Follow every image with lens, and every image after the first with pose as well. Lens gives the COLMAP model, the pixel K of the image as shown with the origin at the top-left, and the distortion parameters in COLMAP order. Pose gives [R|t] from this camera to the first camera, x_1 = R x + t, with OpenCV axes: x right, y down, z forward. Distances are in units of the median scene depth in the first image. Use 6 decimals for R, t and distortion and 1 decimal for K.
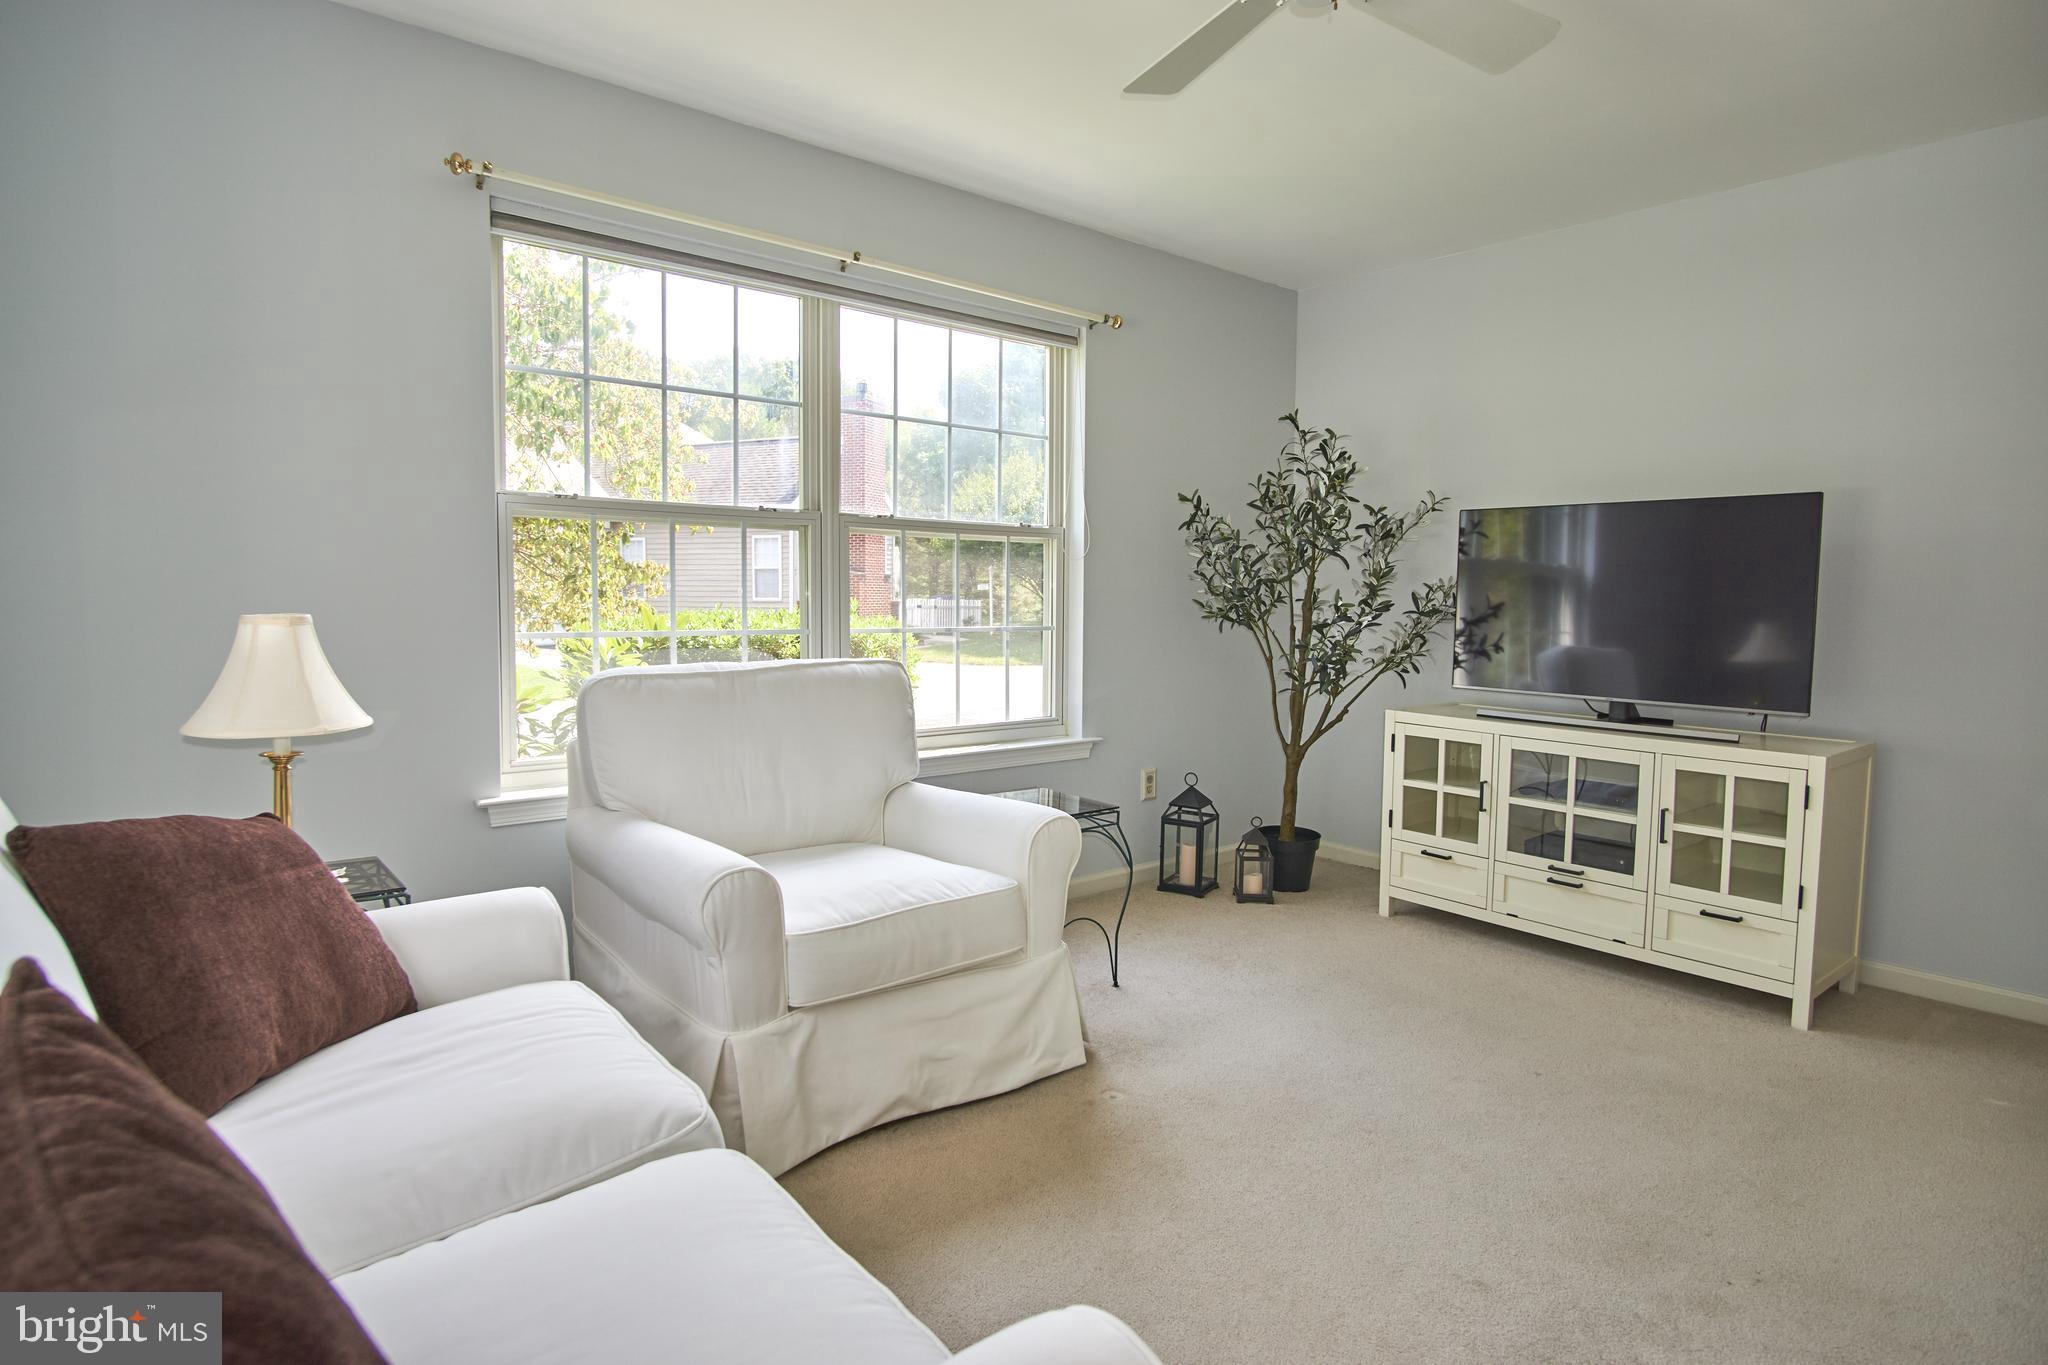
lens RADIAL K [[1097.7, 0, 1019.9], [0, 1097.7, 667.0], [0, 0, 1]] dist [-0.034679, 0.010792]
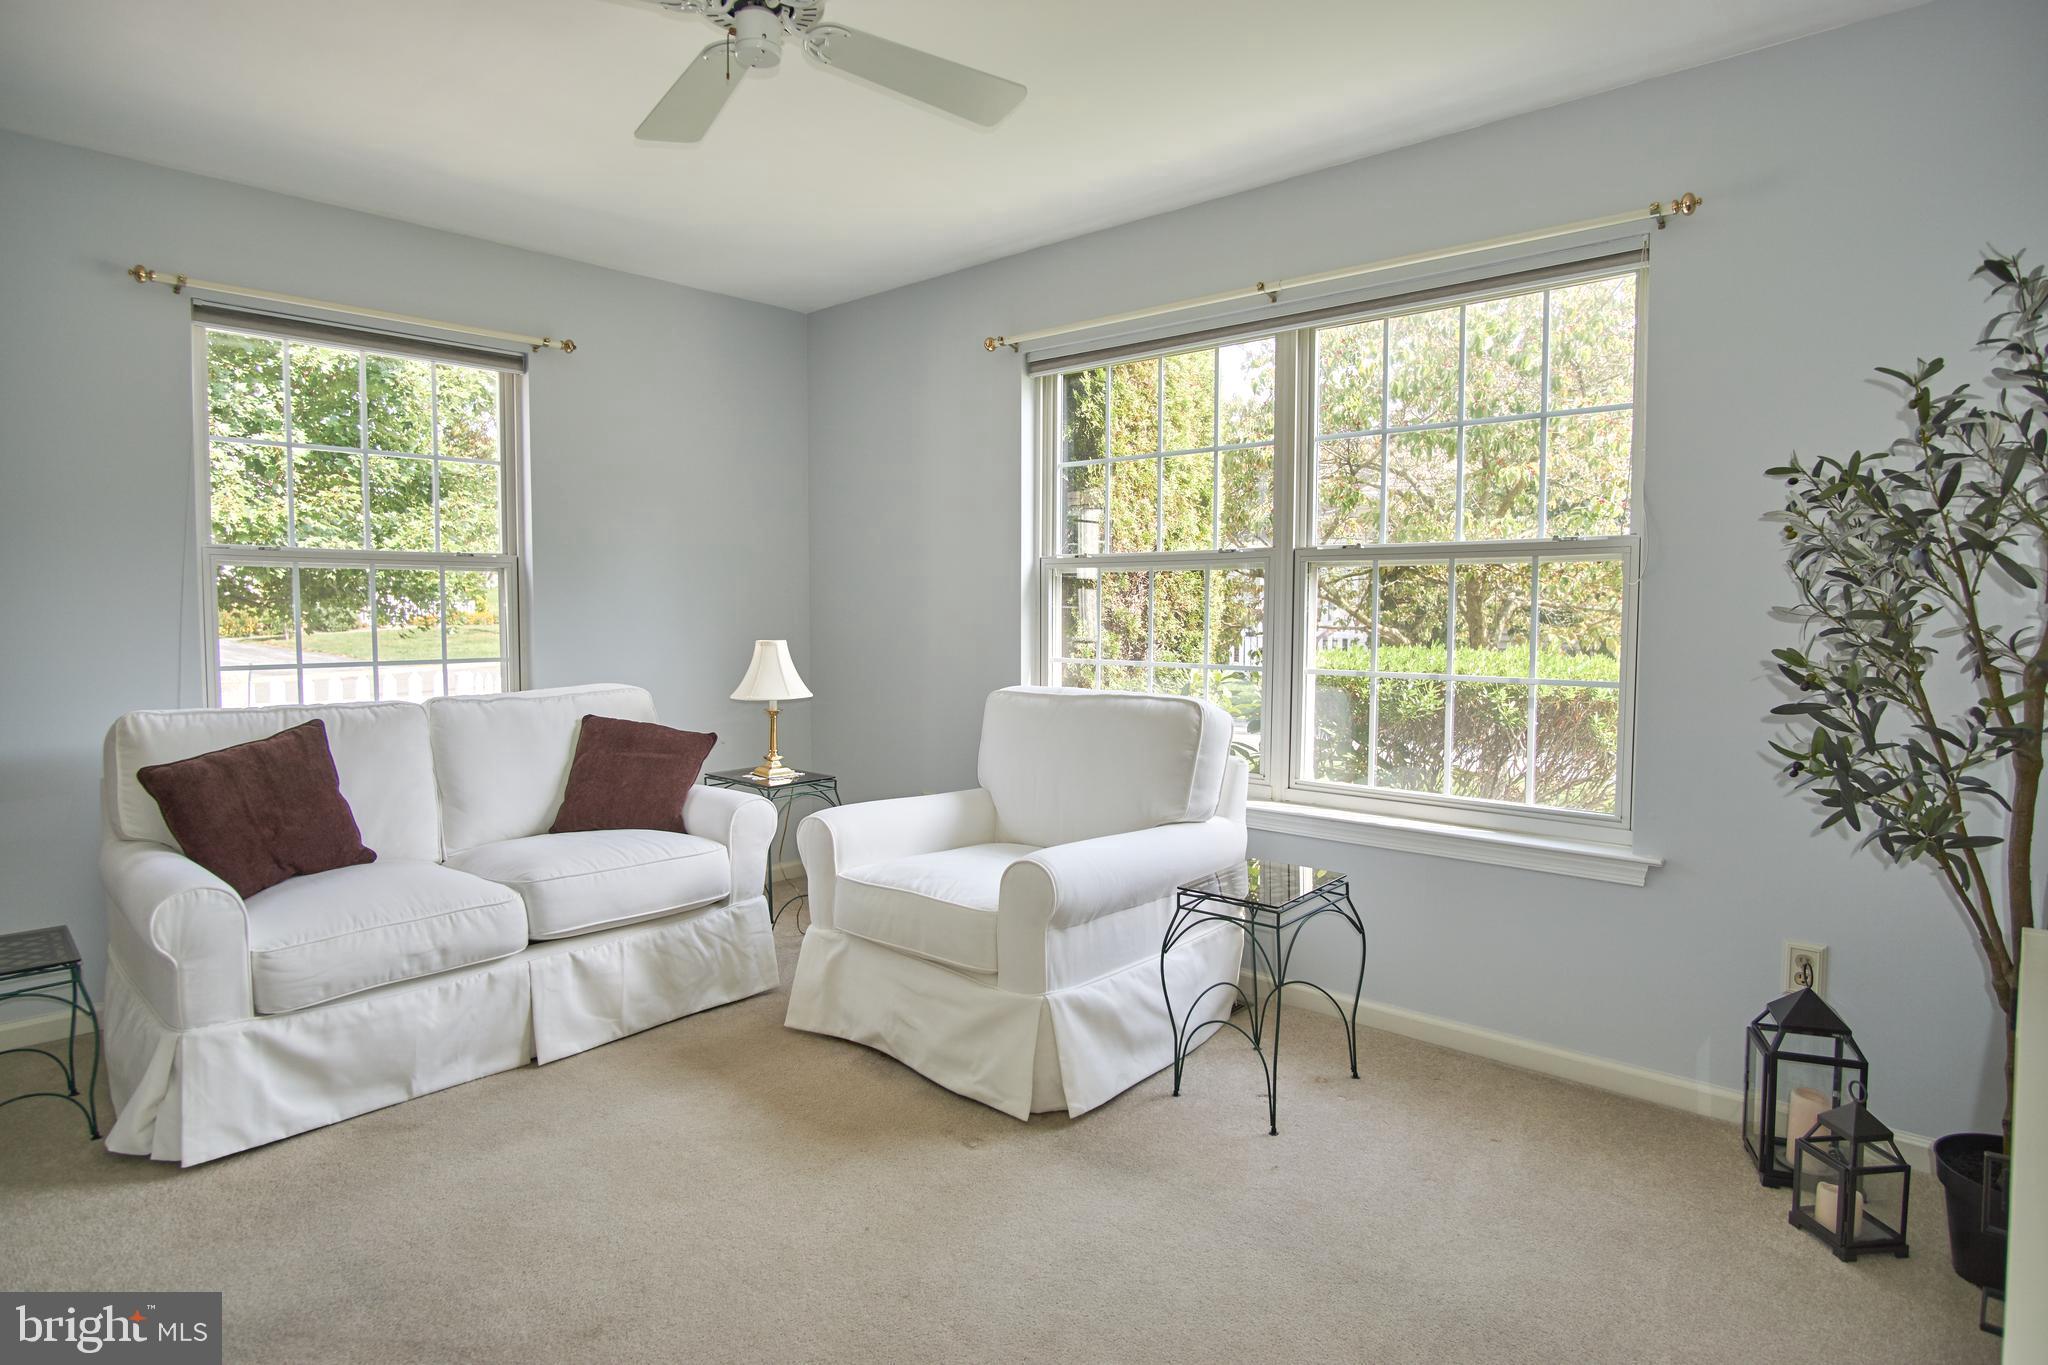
lens RADIAL K [[1097.7, 0, 1019.9], [0, 1097.7, 667.0], [0, 0, 1]] dist [-0.034679, 0.010792]
pose [[0.145176, 0.039819, -0.988604, 0.754703], [-0.067863, 0.997237, 0.030201, -0.049304], [0.987076, 0.062705, 0.147477, 0.629914]]
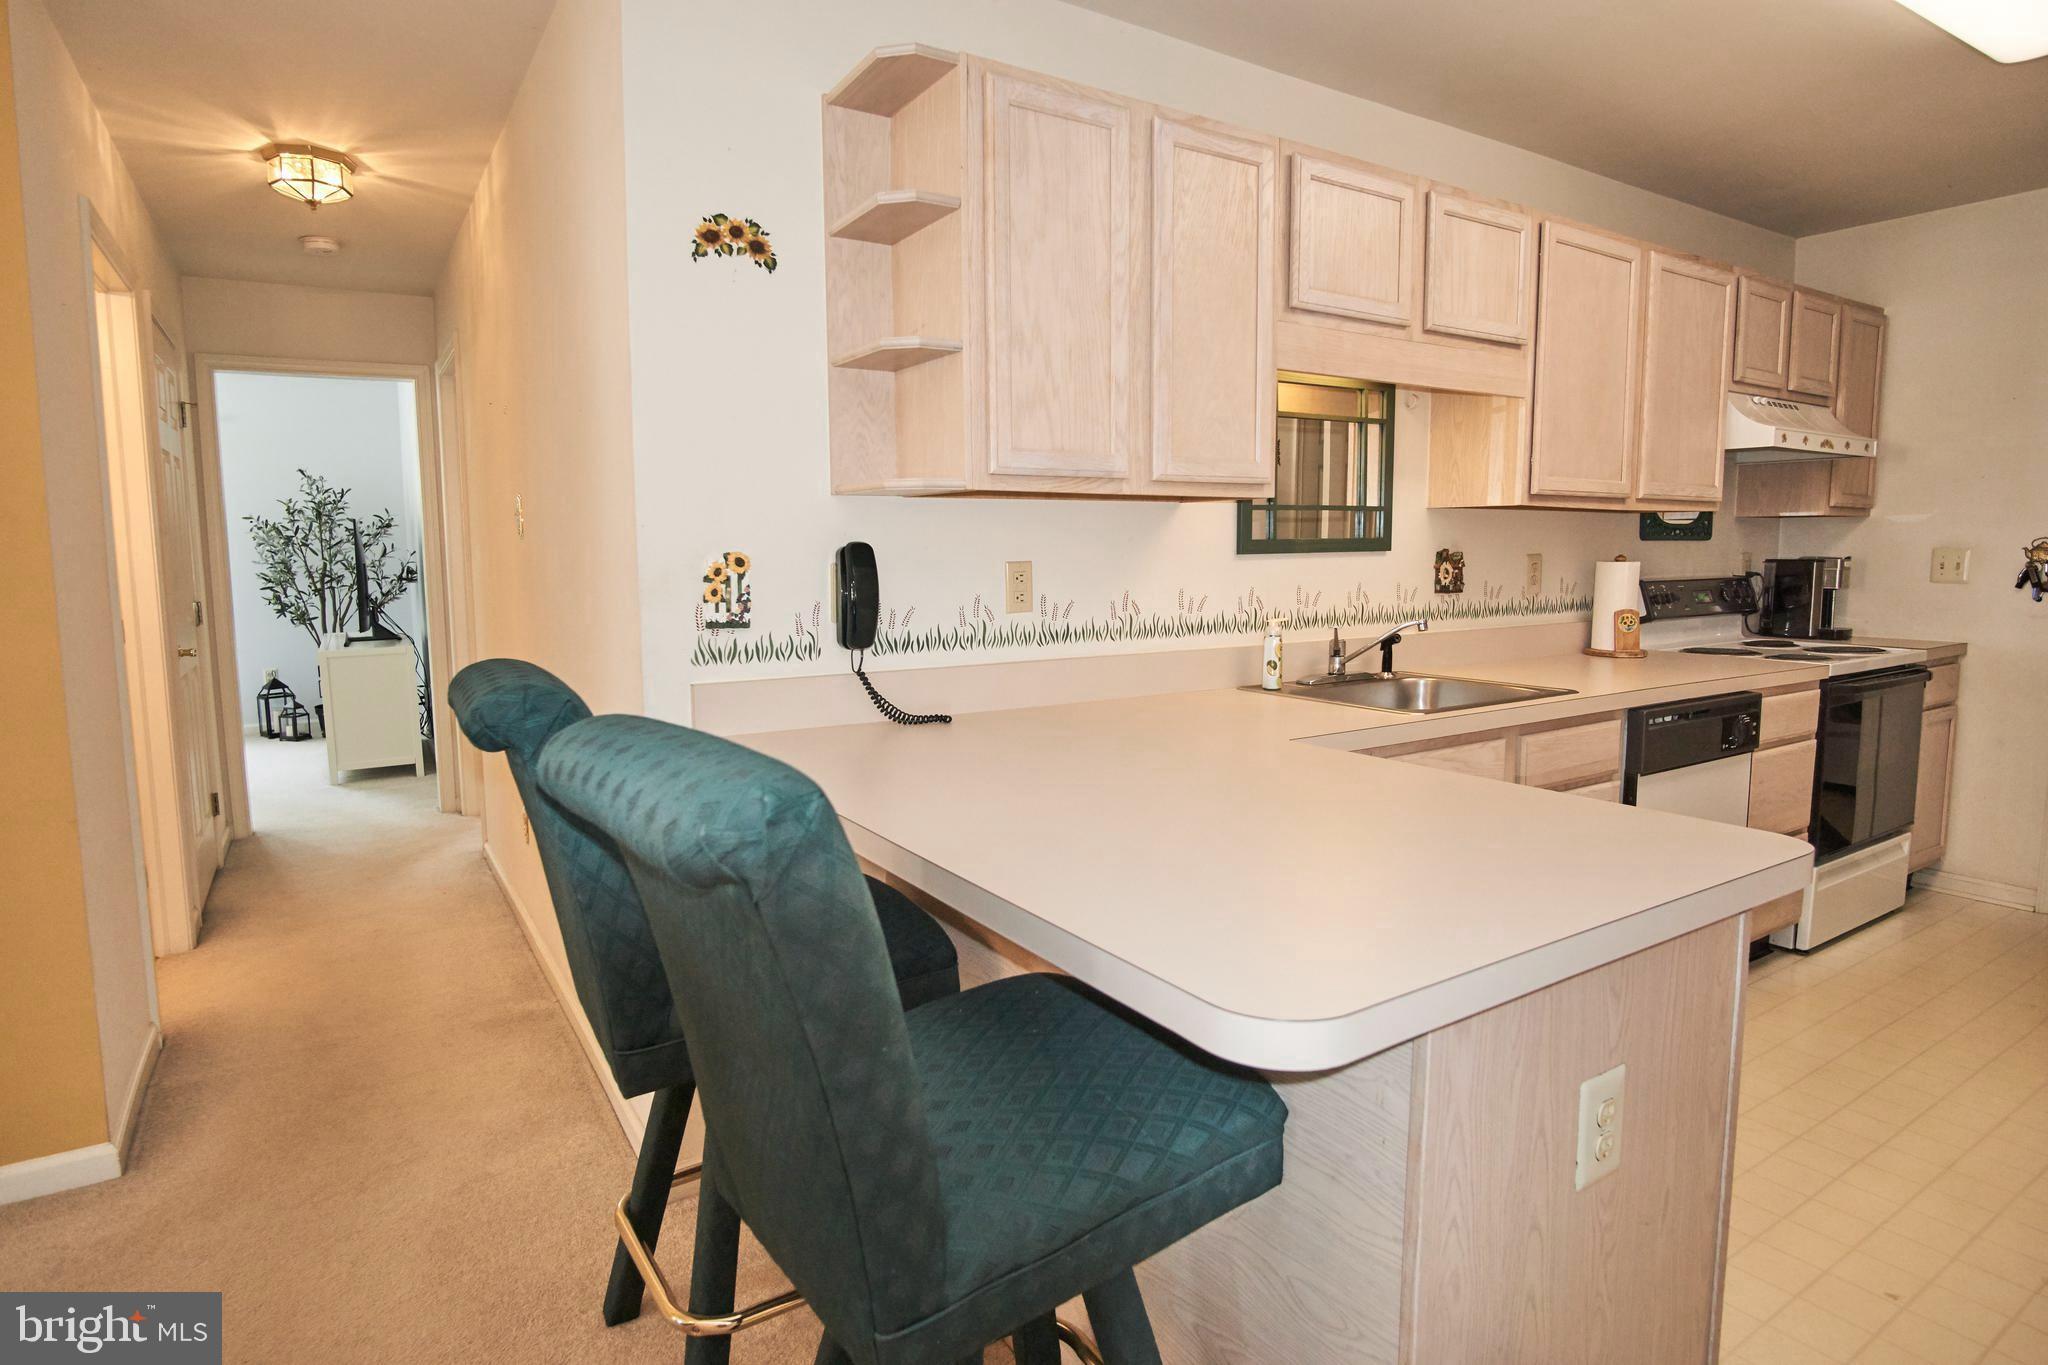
lens RADIAL K [[1097.7, 0, 1019.9], [0, 1097.7, 667.0], [0, 0, 1]] dist [-0.034679, 0.010792]
pose [[0.993047, -0.004958, -0.117614, 1.912433], [0.009471, 0.999238, 0.037852, 0.045318], [0.117336, -0.038703, 0.992338, -0.751593]]
